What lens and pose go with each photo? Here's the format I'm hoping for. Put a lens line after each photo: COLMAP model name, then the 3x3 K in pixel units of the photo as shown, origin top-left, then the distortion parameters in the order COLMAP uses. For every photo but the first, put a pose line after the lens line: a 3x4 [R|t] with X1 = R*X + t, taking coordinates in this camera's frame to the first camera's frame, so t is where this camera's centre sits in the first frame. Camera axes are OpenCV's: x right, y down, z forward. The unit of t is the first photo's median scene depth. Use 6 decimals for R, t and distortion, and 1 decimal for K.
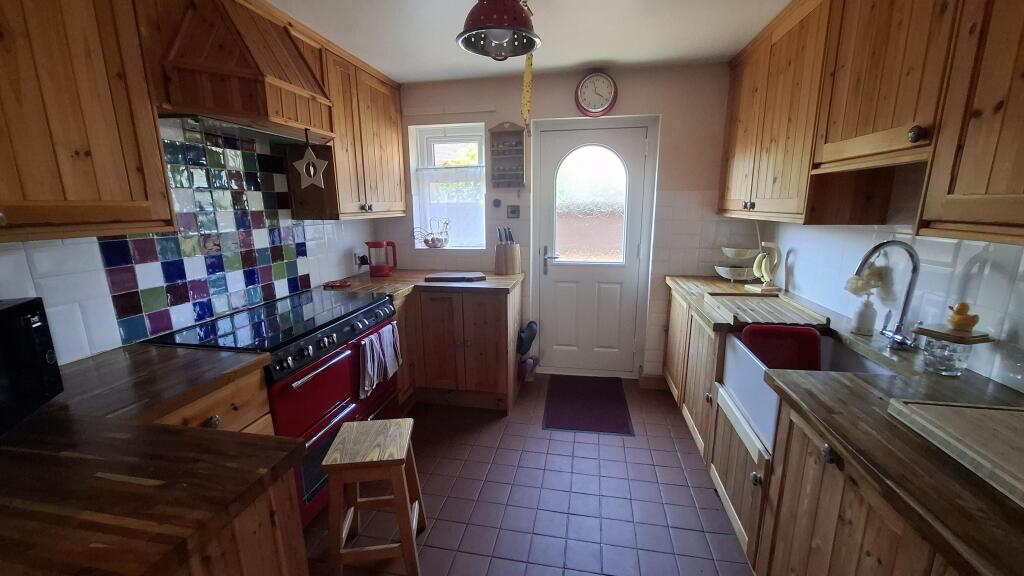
lens RADIAL K [[403.7, 0, 509.9], [0, 403.7, 290.6], [0, 0, 1]] dist [-0.003090, 0.000119]
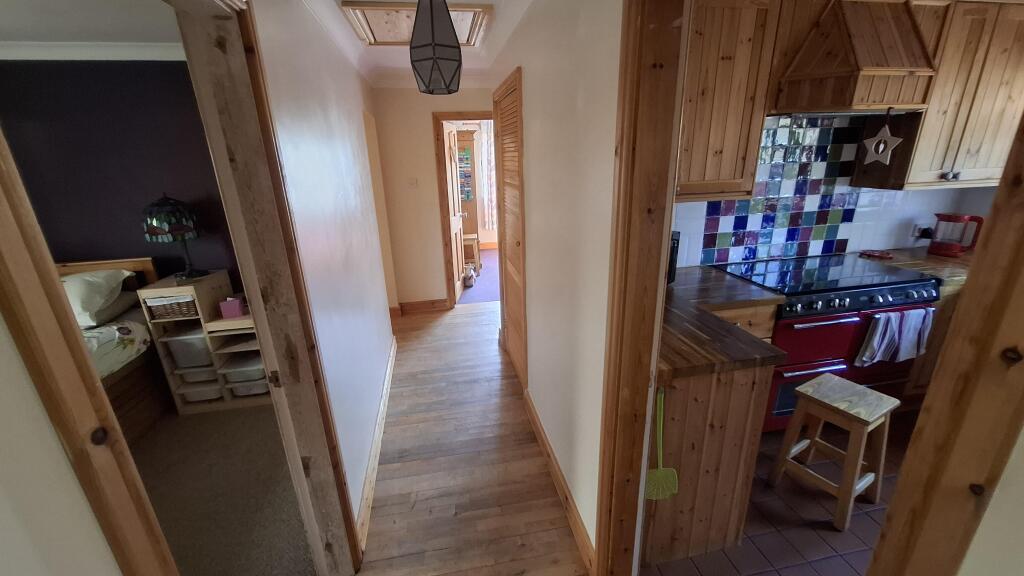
lens RADIAL K [[403.7, 0, 509.9], [0, 403.7, 290.6], [0, 0, 1]] dist [-0.003090, 0.000119]
pose [[0.369358, 0.292946, -0.881905, 0.184075], [-0.169149, 0.954353, 0.246169, -0.029061], [0.913763, 0.058249, 0.402050, -0.286911]]
